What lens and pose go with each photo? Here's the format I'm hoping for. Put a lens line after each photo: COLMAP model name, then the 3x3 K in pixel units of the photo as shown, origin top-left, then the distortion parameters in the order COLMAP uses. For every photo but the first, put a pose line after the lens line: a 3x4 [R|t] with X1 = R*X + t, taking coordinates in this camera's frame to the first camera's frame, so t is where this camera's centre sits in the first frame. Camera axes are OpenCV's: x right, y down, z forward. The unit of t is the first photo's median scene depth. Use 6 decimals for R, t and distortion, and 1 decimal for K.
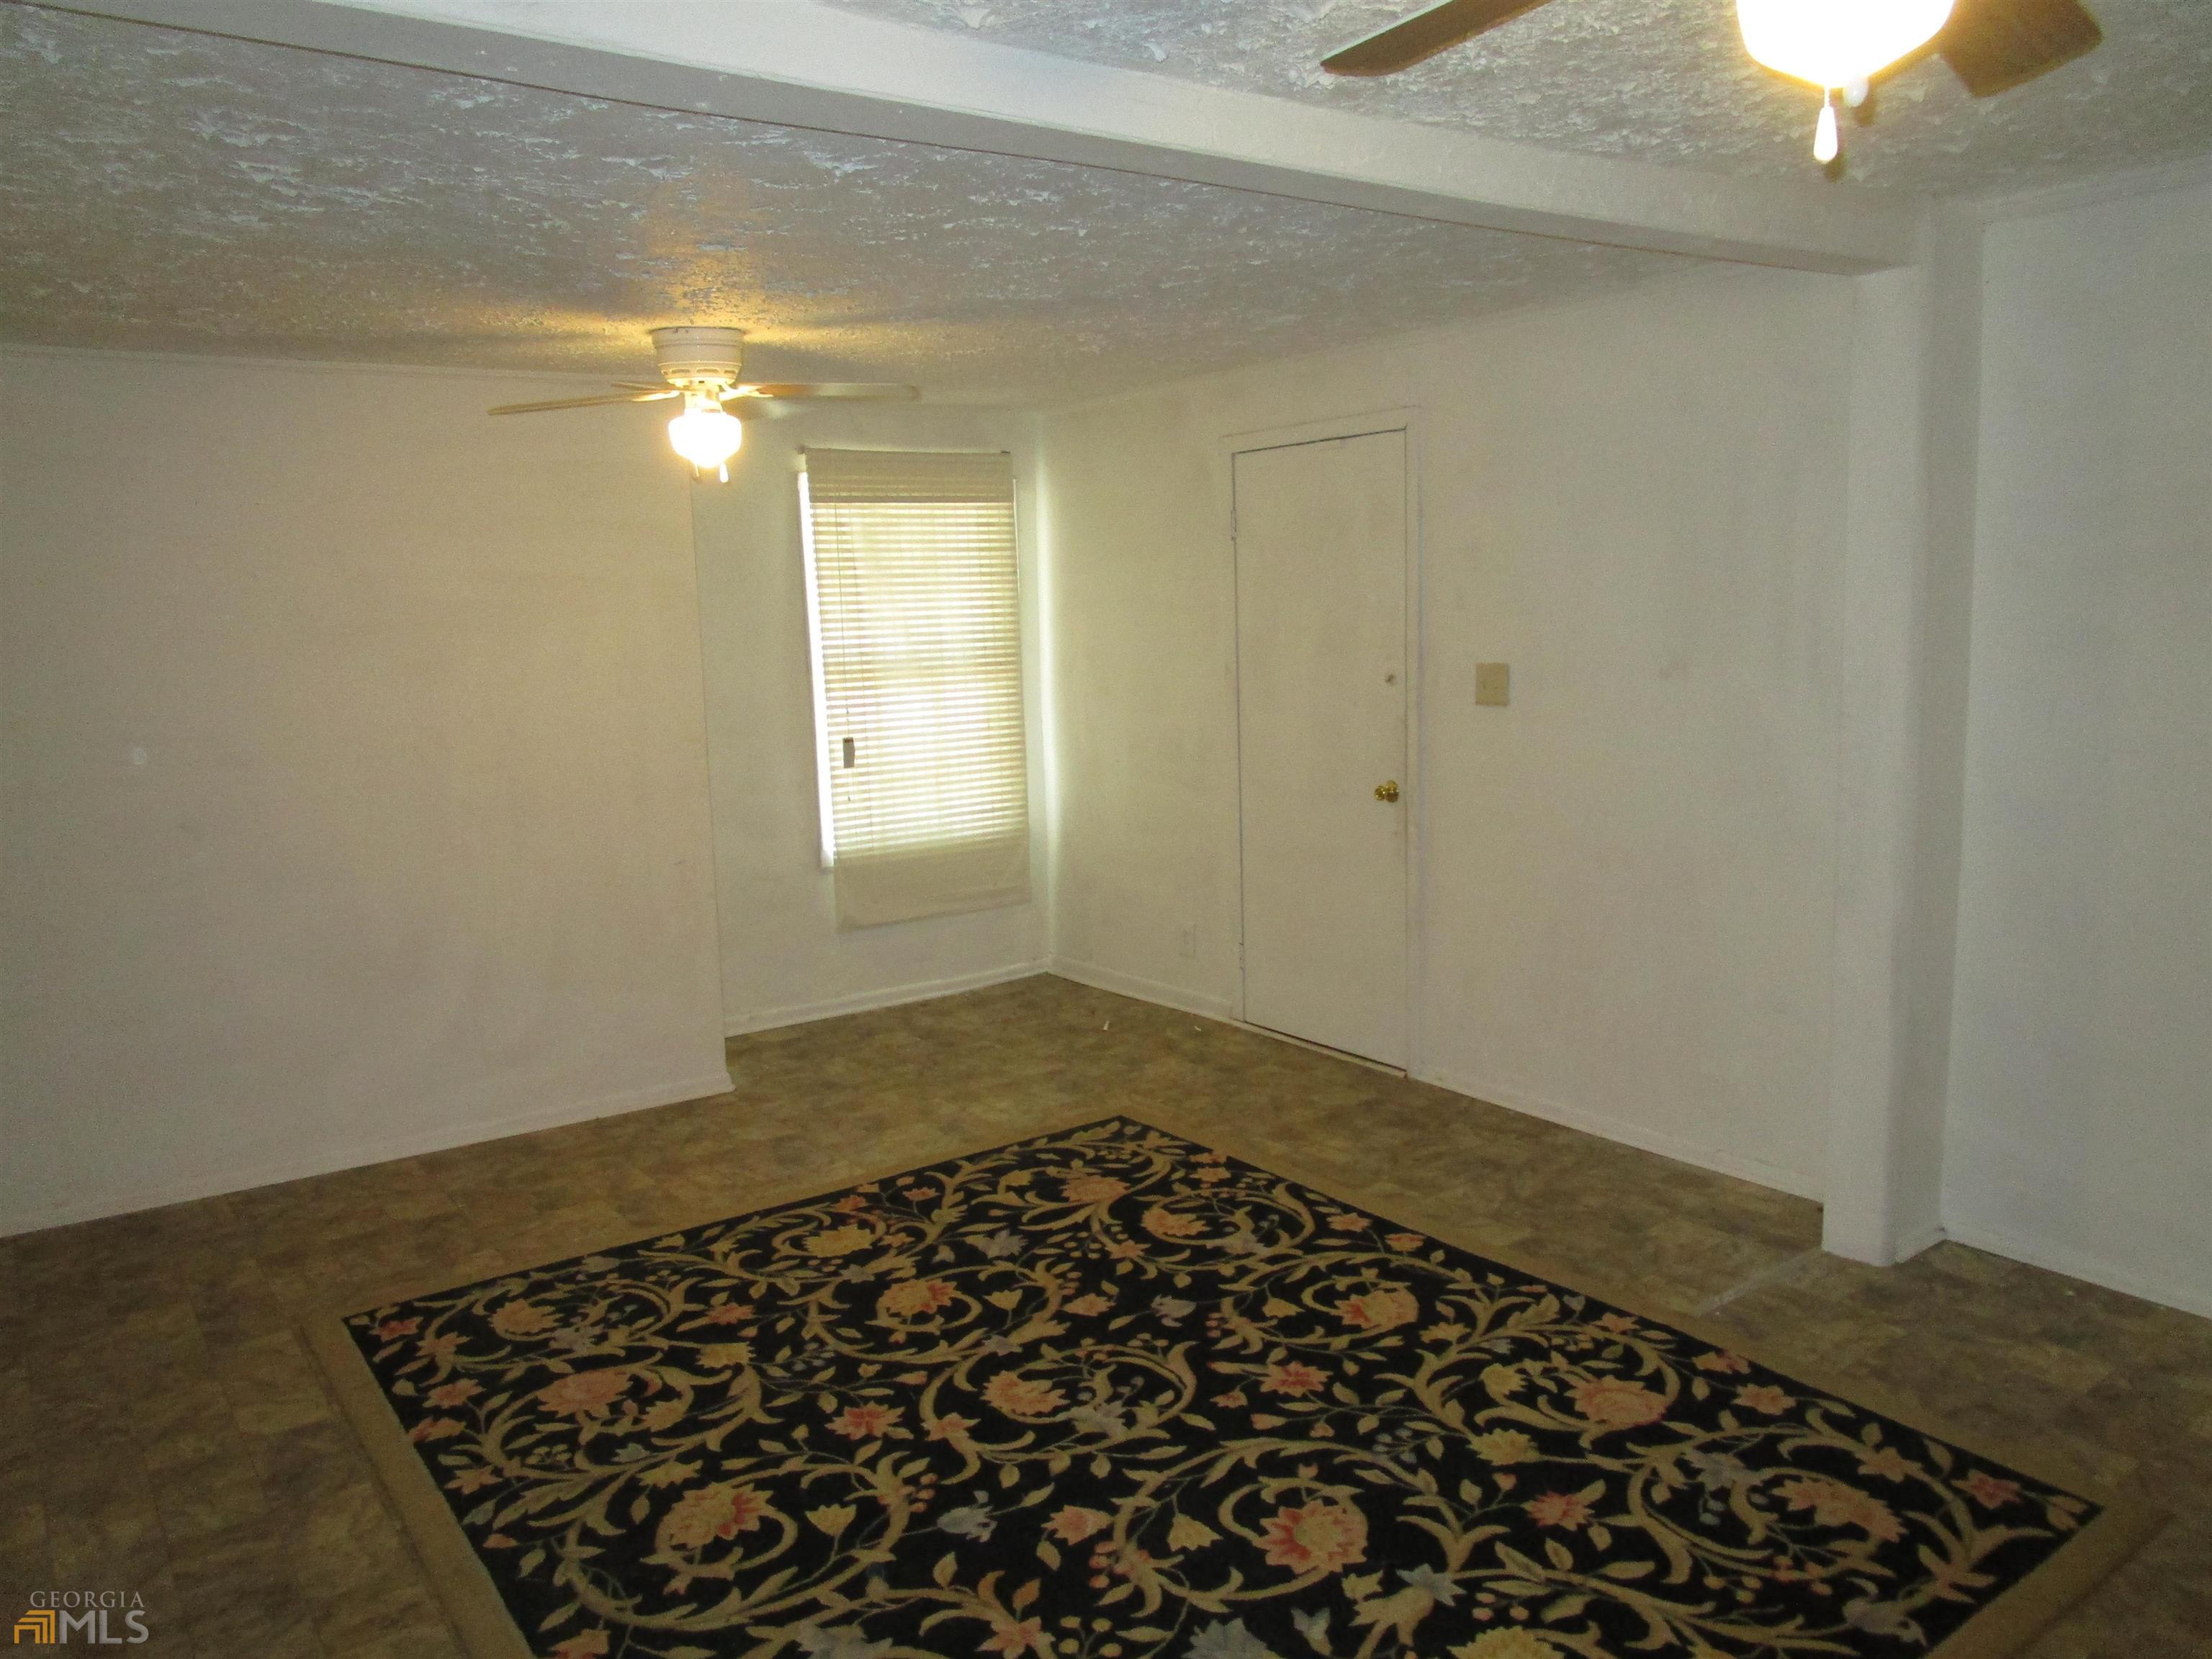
lens RADIAL K [[1582.2, 0, 1106.1], [0, 1582.2, 826.3], [0, 0, 1]] dist [-0.029121, 0.012901]
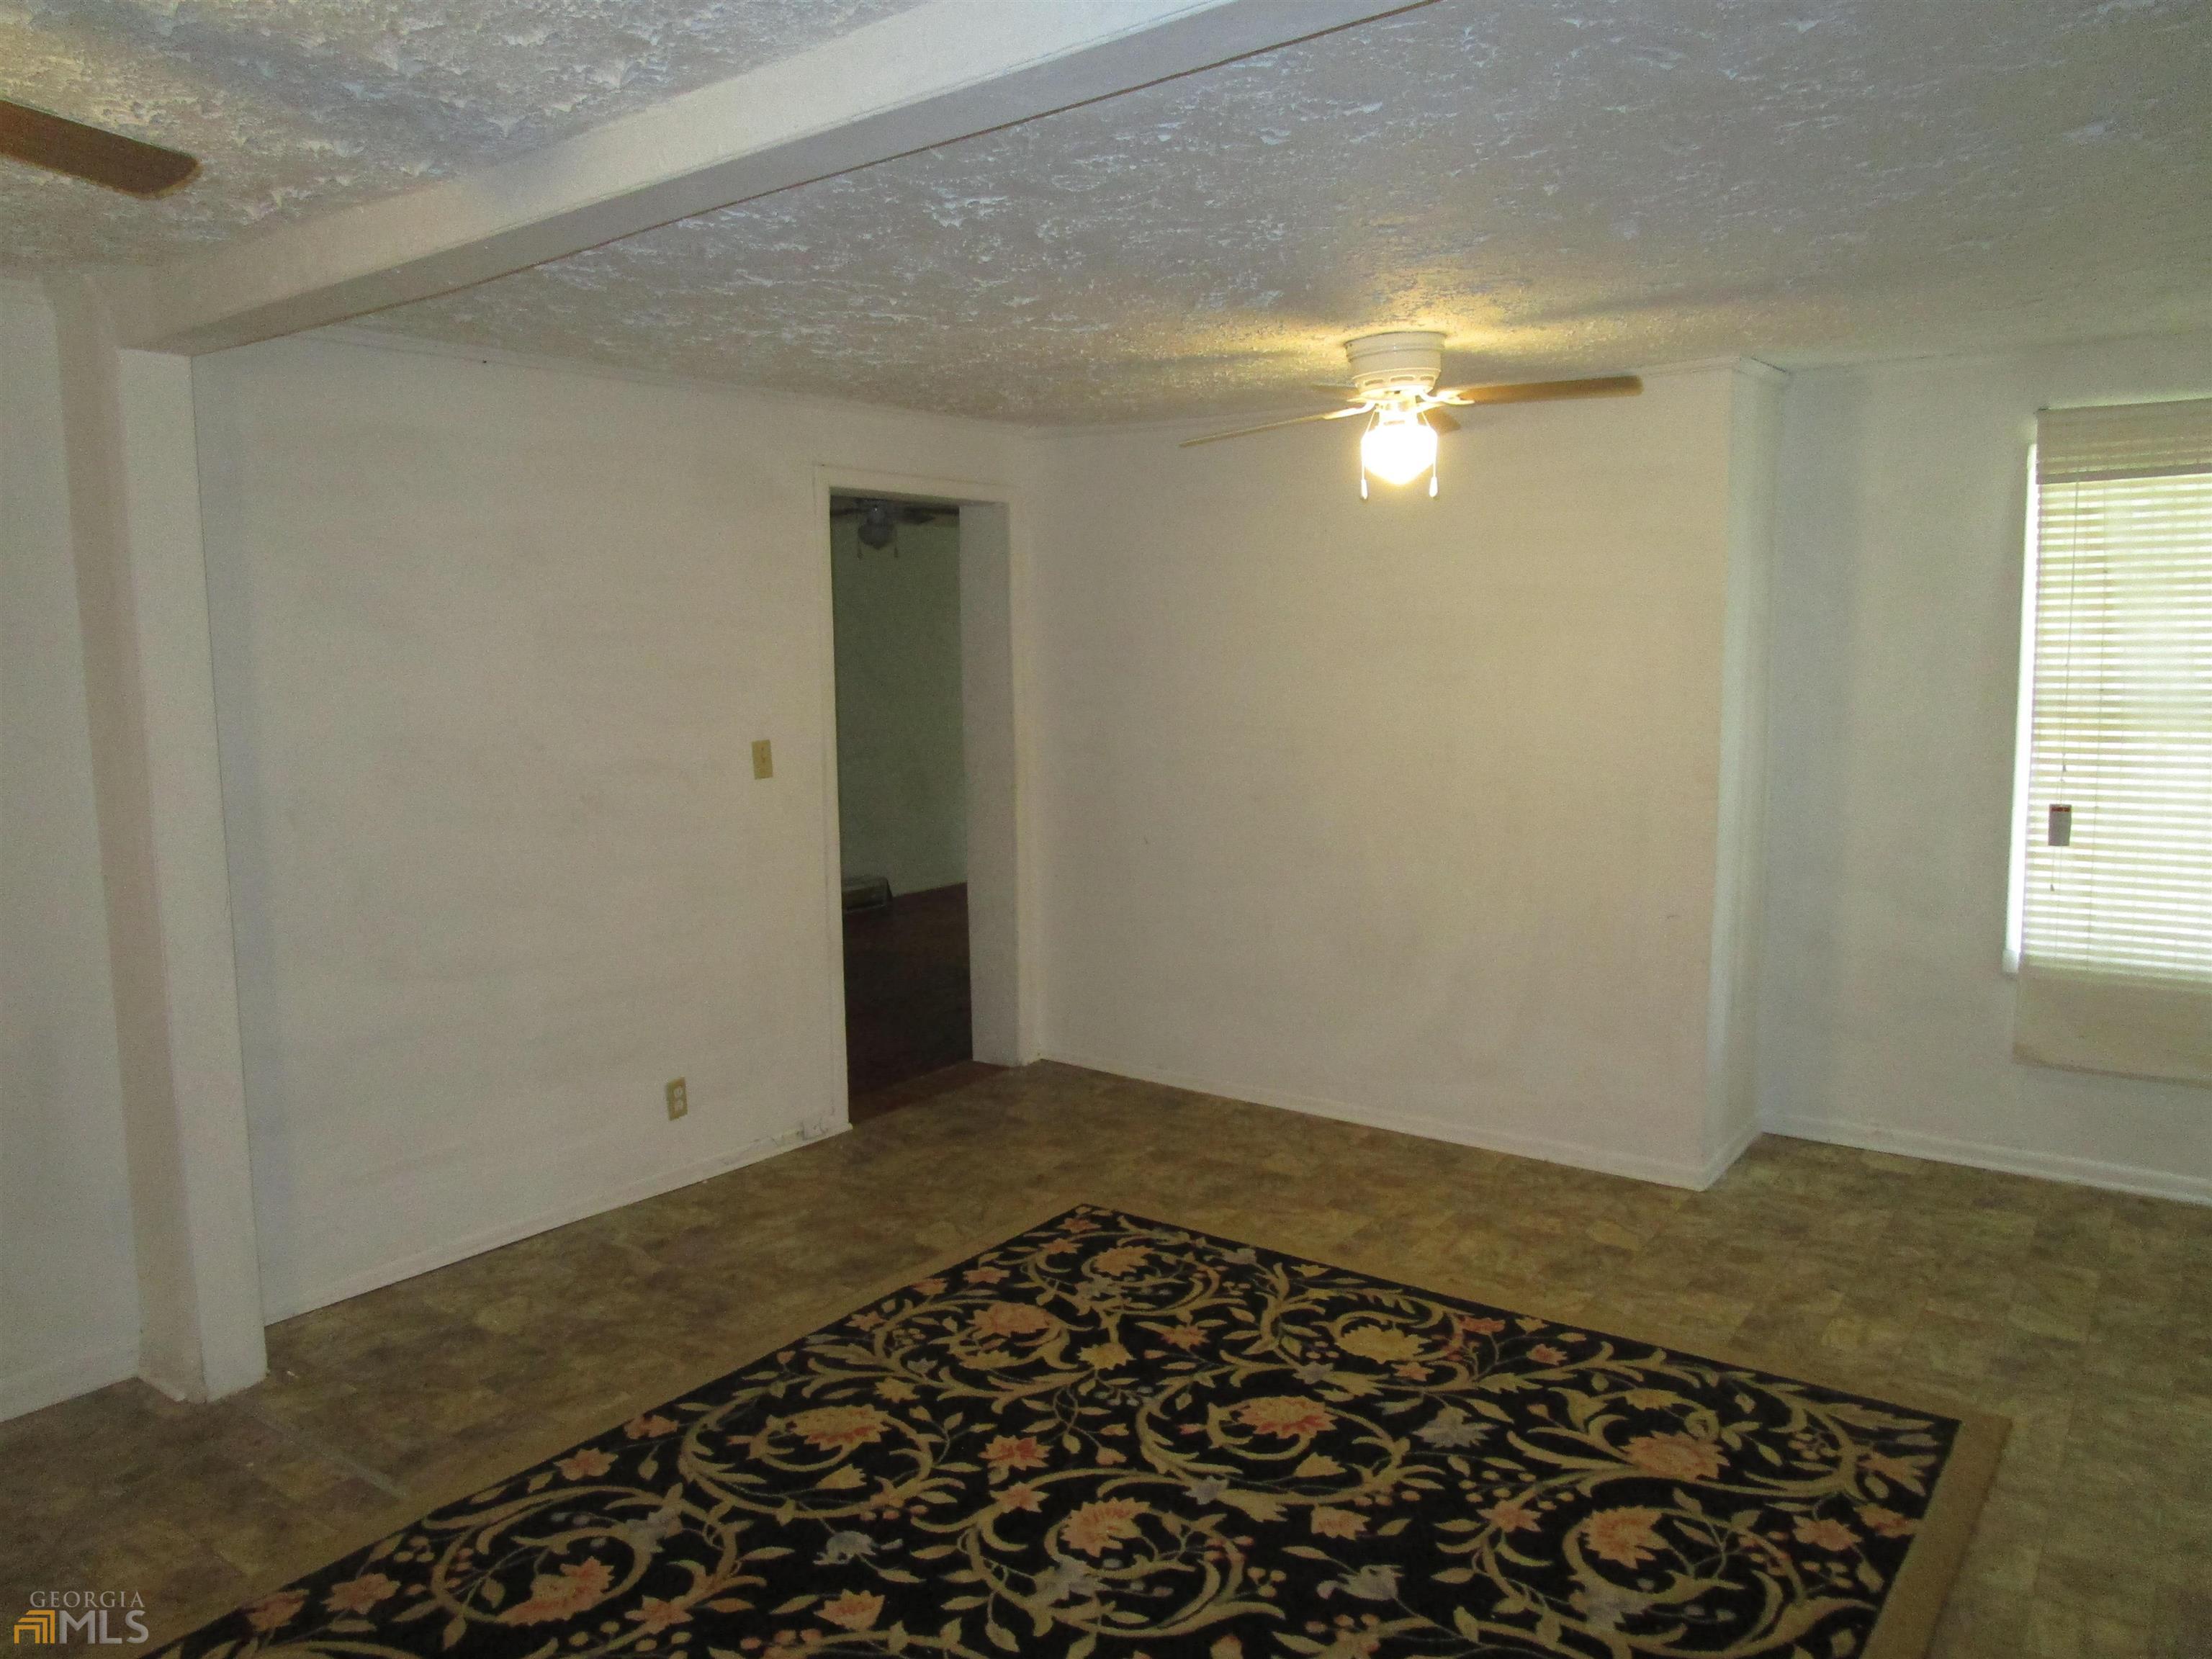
lens RADIAL K [[1582.2, 0, 1111.2], [0, 1582.2, 822.3], [0, 0, 1]] dist [-0.029121, 0.012901]
pose [[0.298431, 0.136278, -0.944652, 0.611427], [-0.125007, 0.986809, 0.102868, -0.106081], [0.946210, 0.087389, 0.311530, 0.567114]]
